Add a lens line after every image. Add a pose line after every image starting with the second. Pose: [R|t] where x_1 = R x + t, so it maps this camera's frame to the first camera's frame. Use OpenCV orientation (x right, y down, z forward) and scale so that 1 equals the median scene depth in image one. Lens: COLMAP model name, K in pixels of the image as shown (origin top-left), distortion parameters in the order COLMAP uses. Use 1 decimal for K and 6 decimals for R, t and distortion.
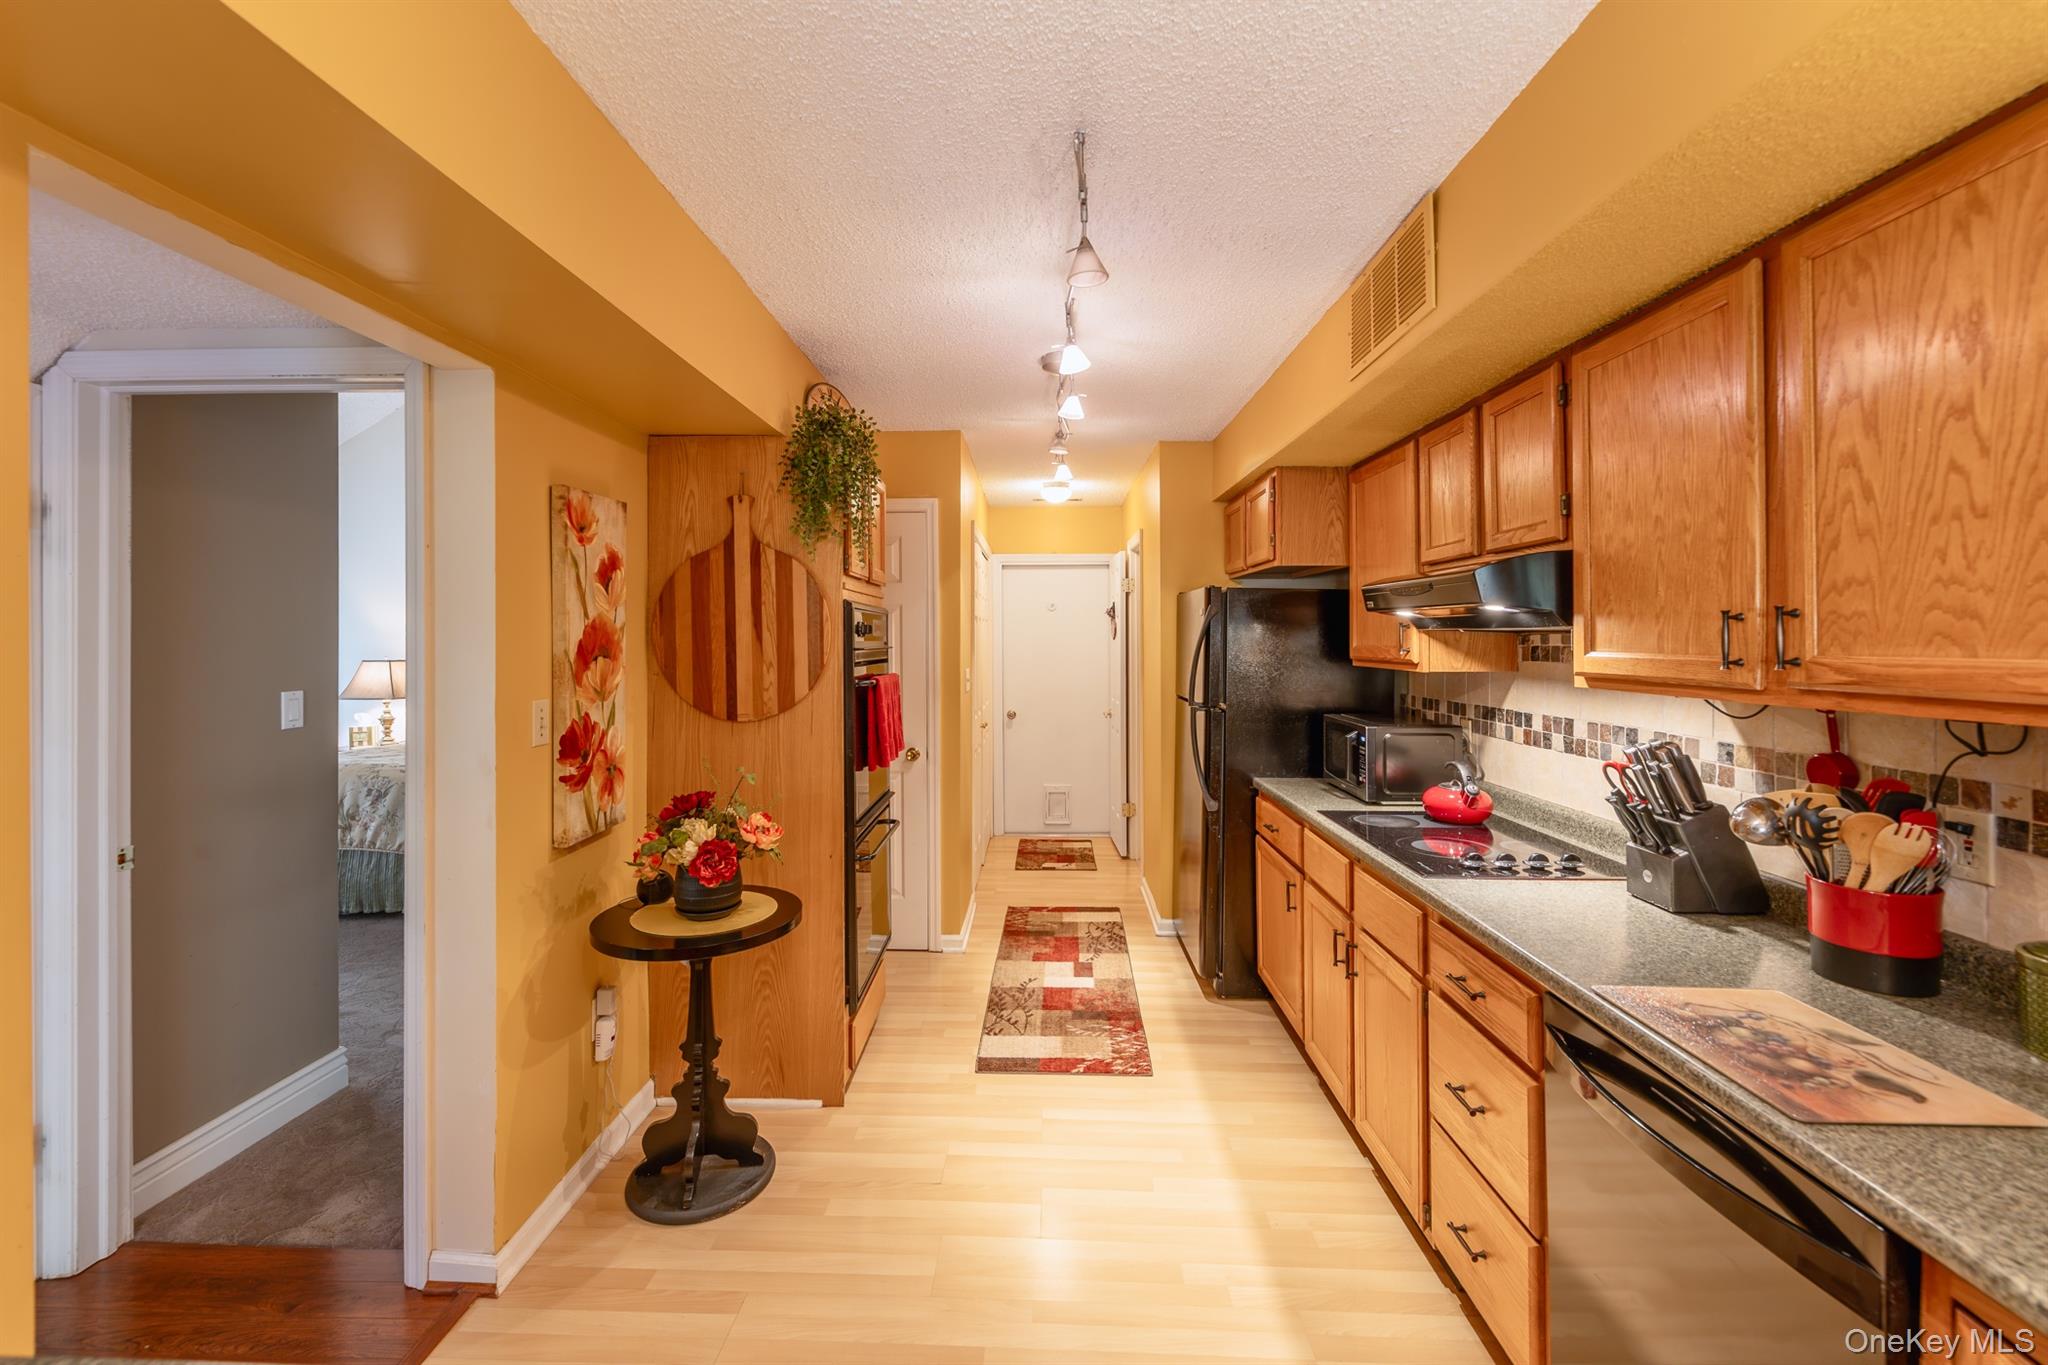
lens RADIAL K [[857.7, 0, 1021.2], [0, 857.7, 638.8], [0, 0, 1]] dist [0.000979, -0.000137]
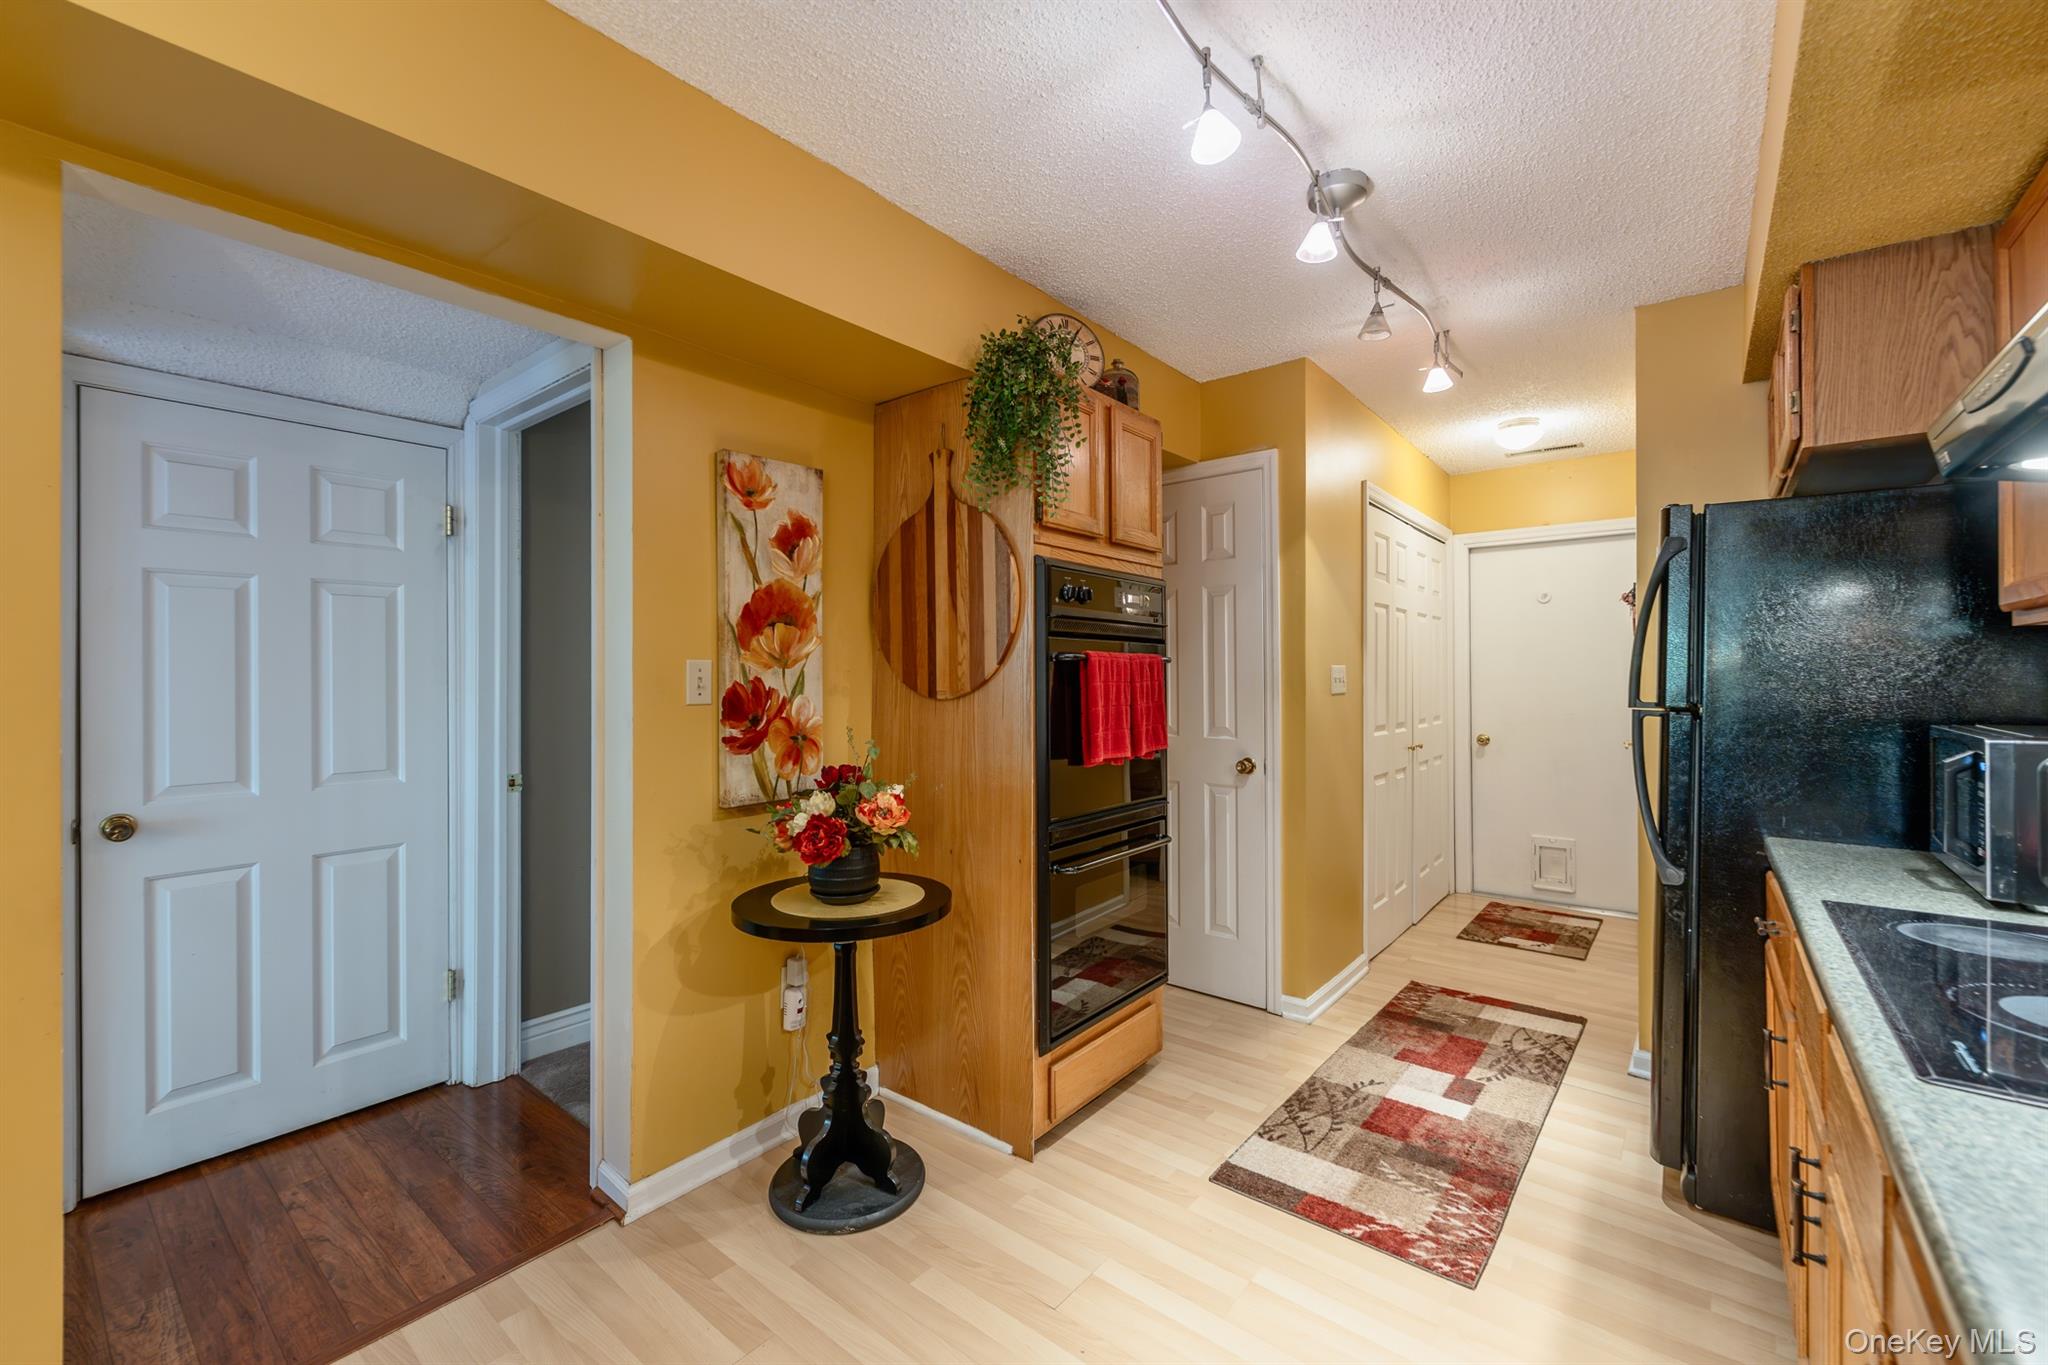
lens RADIAL K [[843.1, 0, 1014.9], [0, 843.1, 674.9], [0, 0, 1]] dist [0.001688, -0.000161]
pose [[0.796075, -0.000654, -0.605198, 0.275354], [0.001149, 0.999999, 0.000431, 0.070155], [0.605197, -0.001039, 0.796075, 0.336626]]
